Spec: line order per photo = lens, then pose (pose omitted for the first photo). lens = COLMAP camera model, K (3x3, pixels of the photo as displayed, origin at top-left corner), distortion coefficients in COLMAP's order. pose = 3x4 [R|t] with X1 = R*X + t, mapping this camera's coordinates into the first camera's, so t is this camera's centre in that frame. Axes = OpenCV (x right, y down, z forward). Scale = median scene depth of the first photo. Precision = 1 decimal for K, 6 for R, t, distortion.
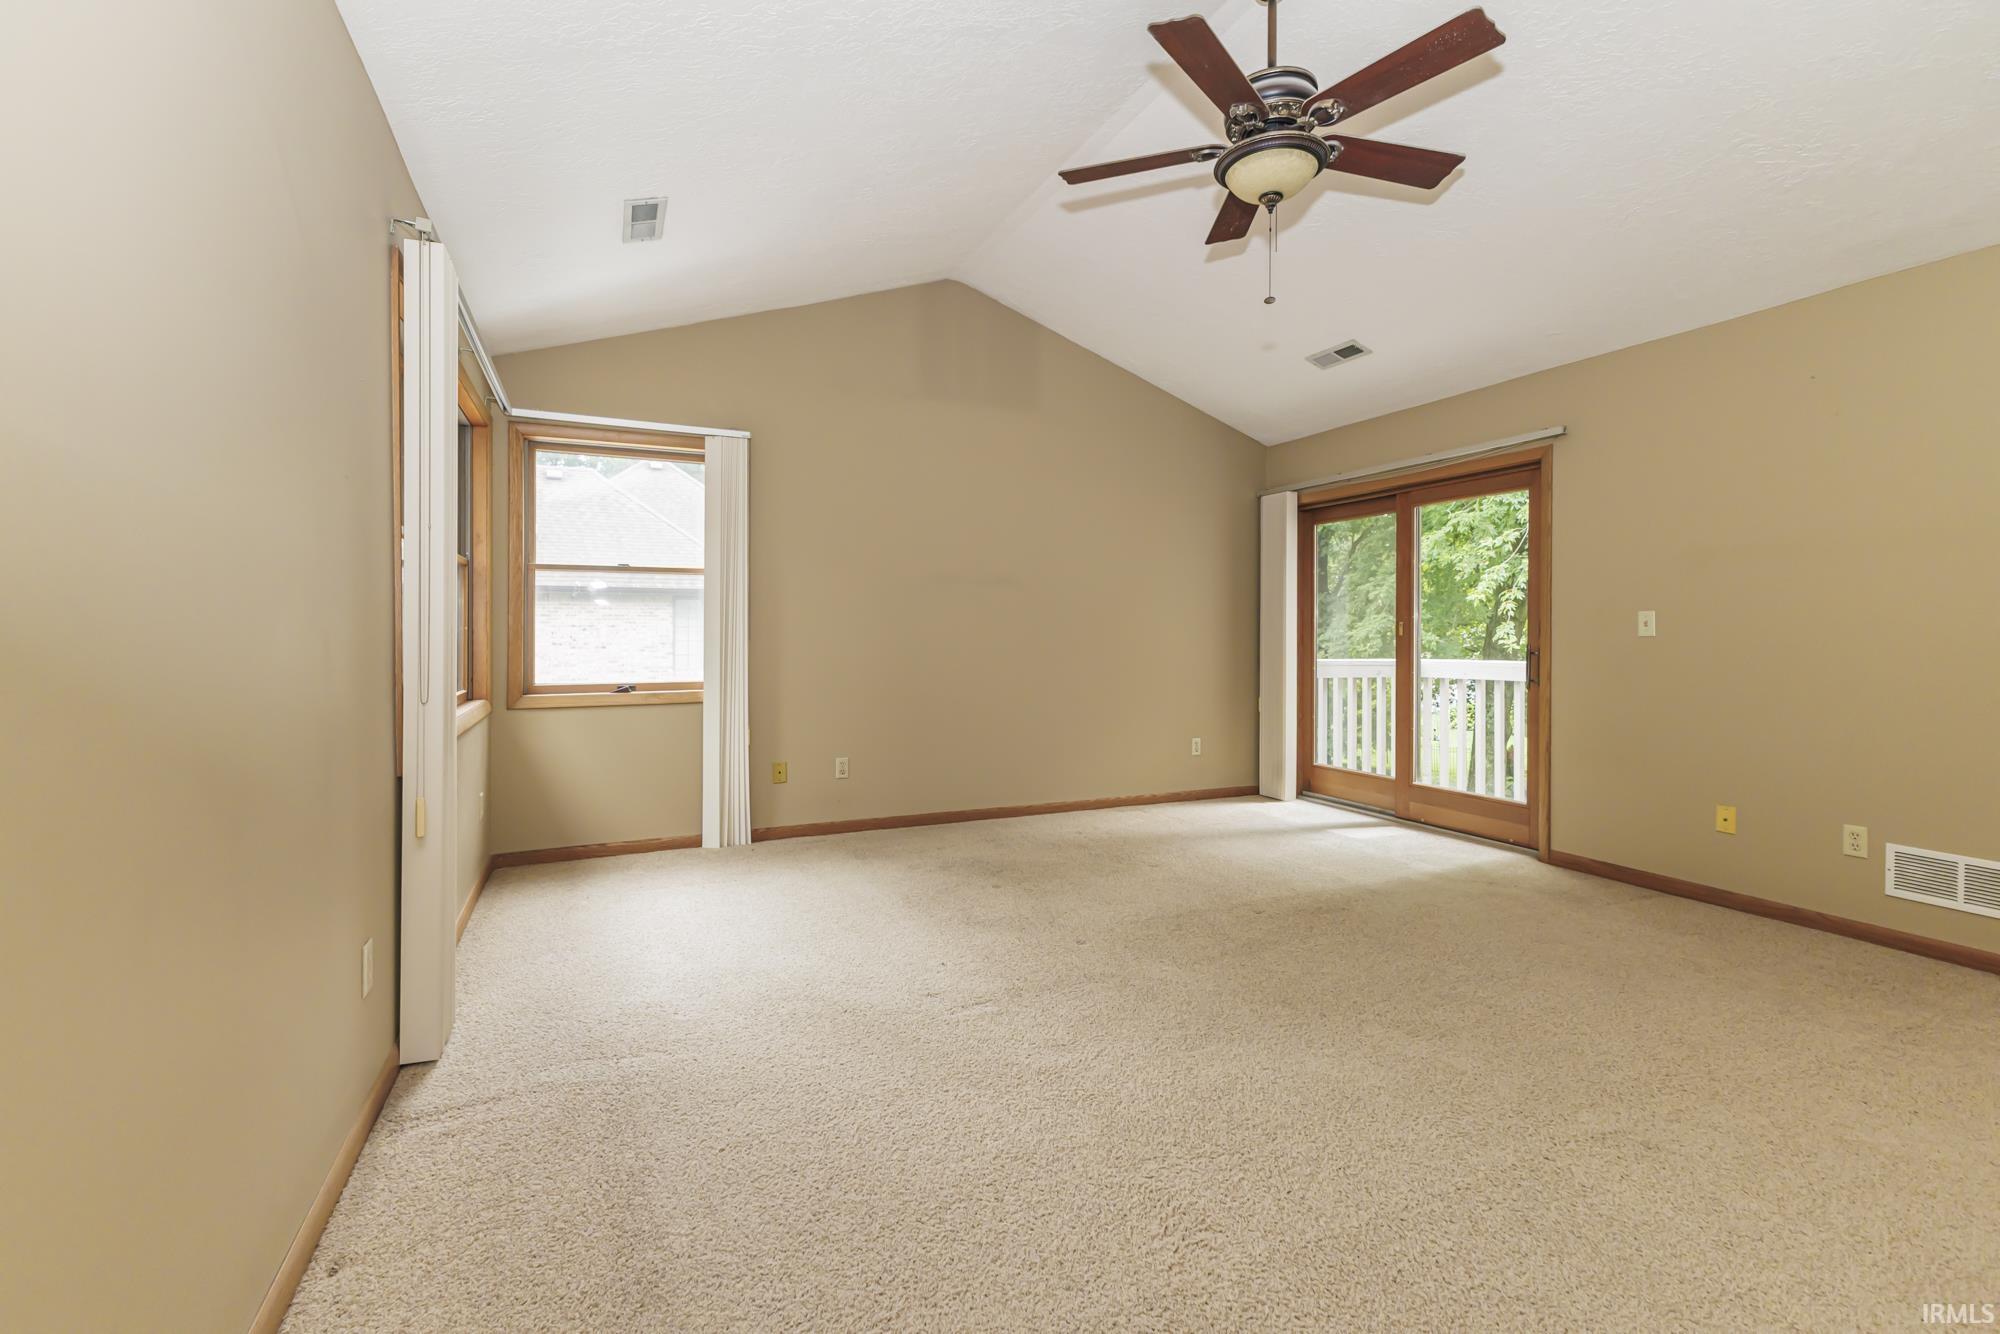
lens RADIAL K [[858.1, 0, 993.3], [0, 858.1, 634.5], [0, 0, 1]] dist [-0.000180, -0.000085]
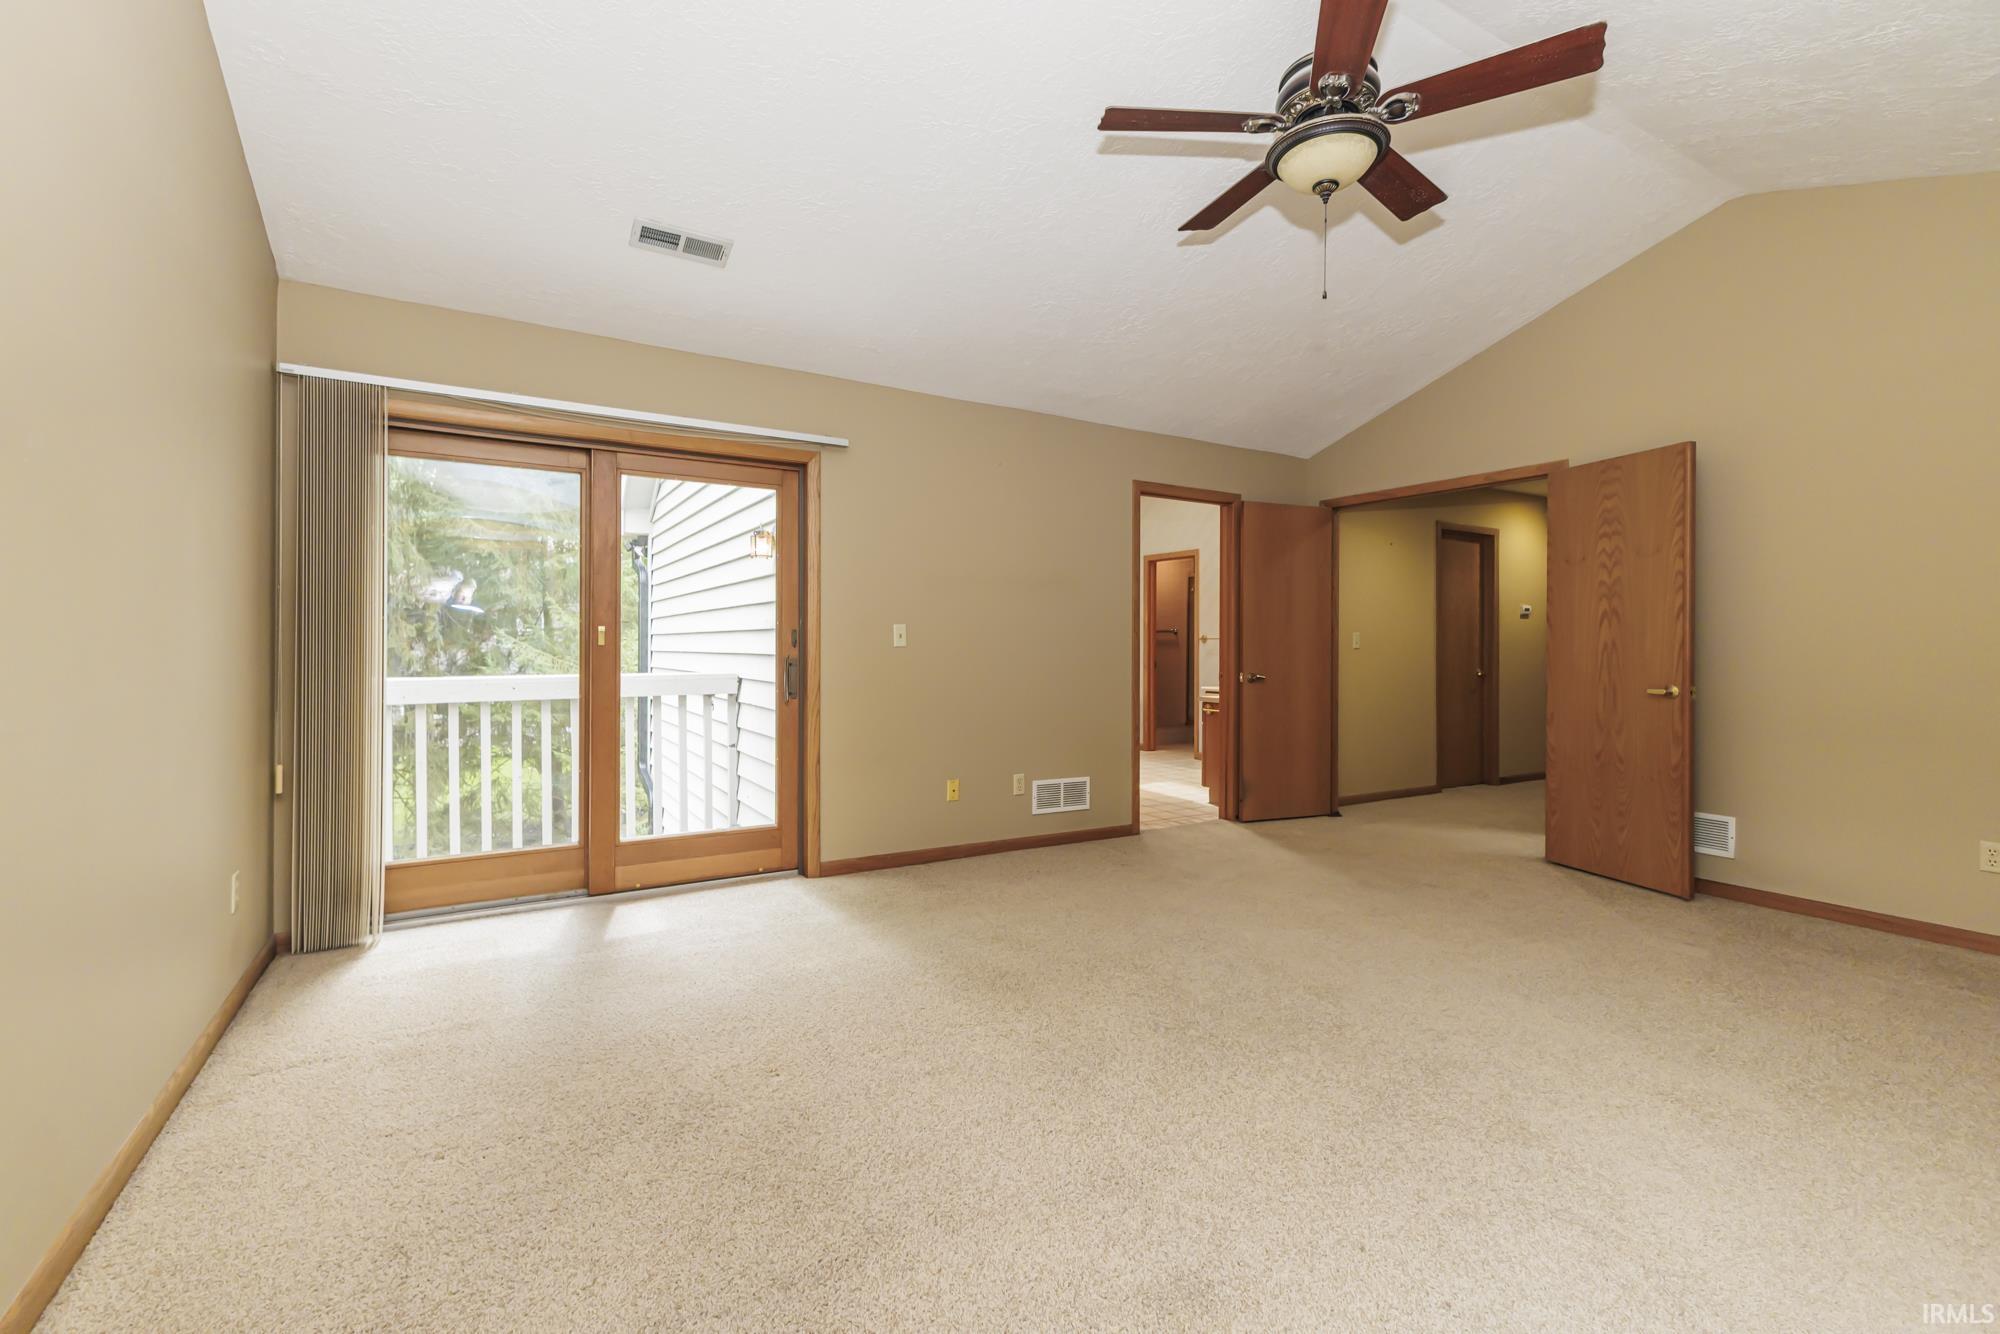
lens RADIAL K [[858.1, 0, 993.3], [0, 858.1, 634.5], [0, 0, 1]] dist [-0.000180, -0.000085]
pose [[-0.116983, 0.010347, 0.993080, -0.345564], [-0.005754, 0.999922, -0.011096, -0.001481], [-0.993117, -0.007013, -0.116914, 0.898816]]
